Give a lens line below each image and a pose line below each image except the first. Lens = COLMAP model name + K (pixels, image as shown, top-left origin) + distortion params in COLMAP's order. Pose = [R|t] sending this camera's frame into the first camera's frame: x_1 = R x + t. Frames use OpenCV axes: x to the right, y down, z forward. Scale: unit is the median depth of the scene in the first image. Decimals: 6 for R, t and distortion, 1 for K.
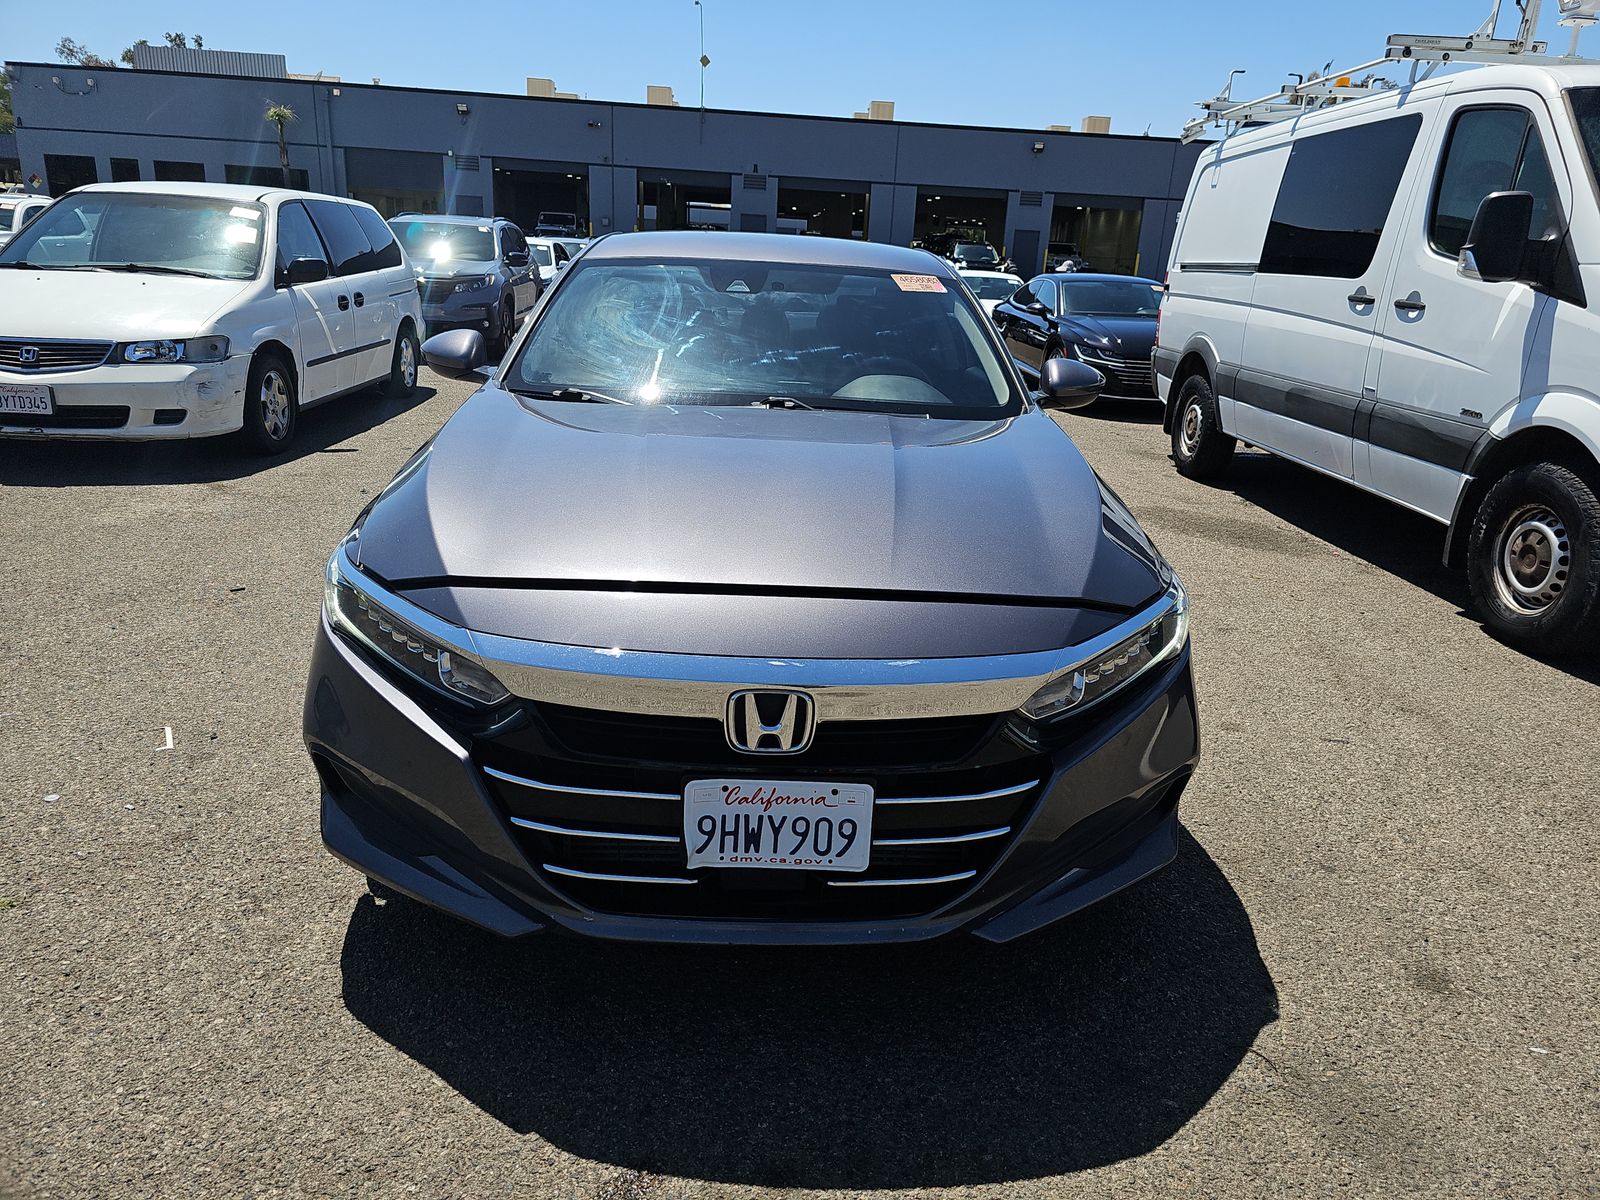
lens RADIAL K [[1061.9, 0, 803.4], [0, 1061.9, 588.5], [0, 0, 1]] dist [0.028997, -0.033973]
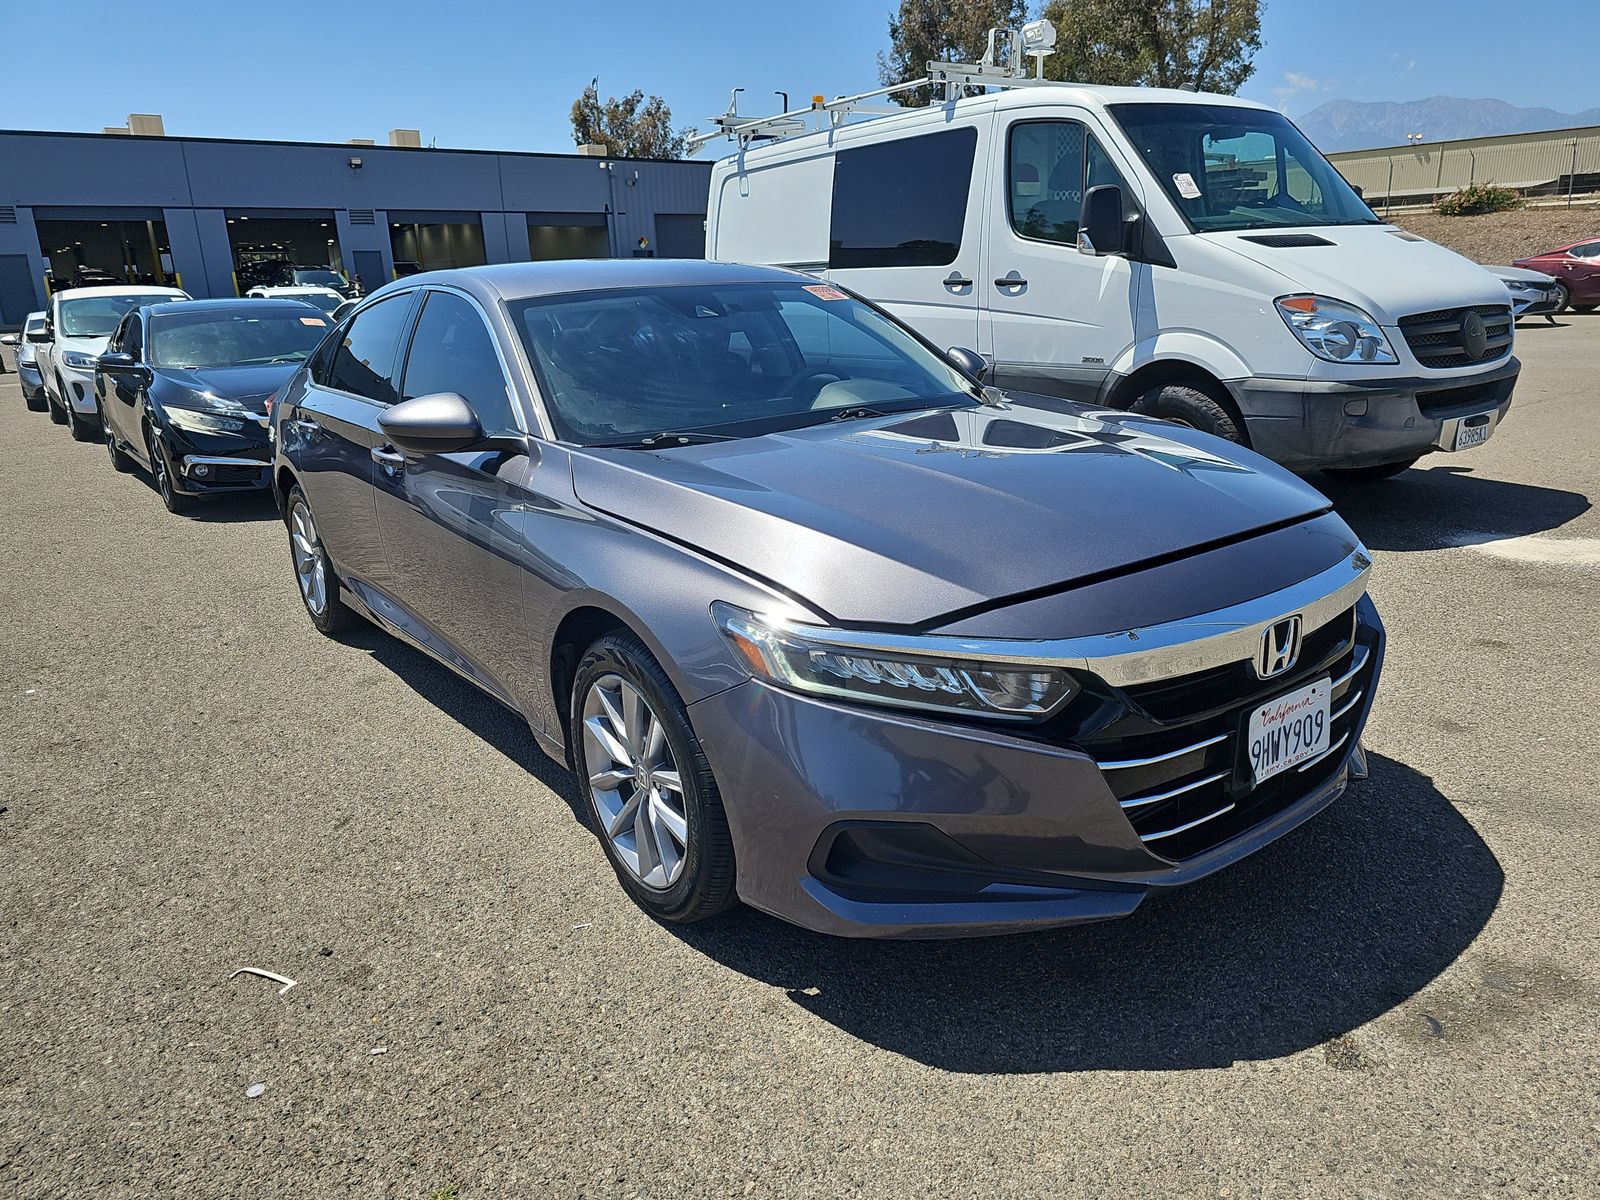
lens RADIAL K [[1082.9, 0, 783.6], [0, 1082.9, 600.1], [0, 0, 1]] dist [0.058317, -0.063023]
pose [[0.821683, -0.236942, 0.518358, -0.406595], [0.241690, 0.968522, 0.059594, -0.048595], [-0.516161, 0.076315, 0.853085, 0.087829]]
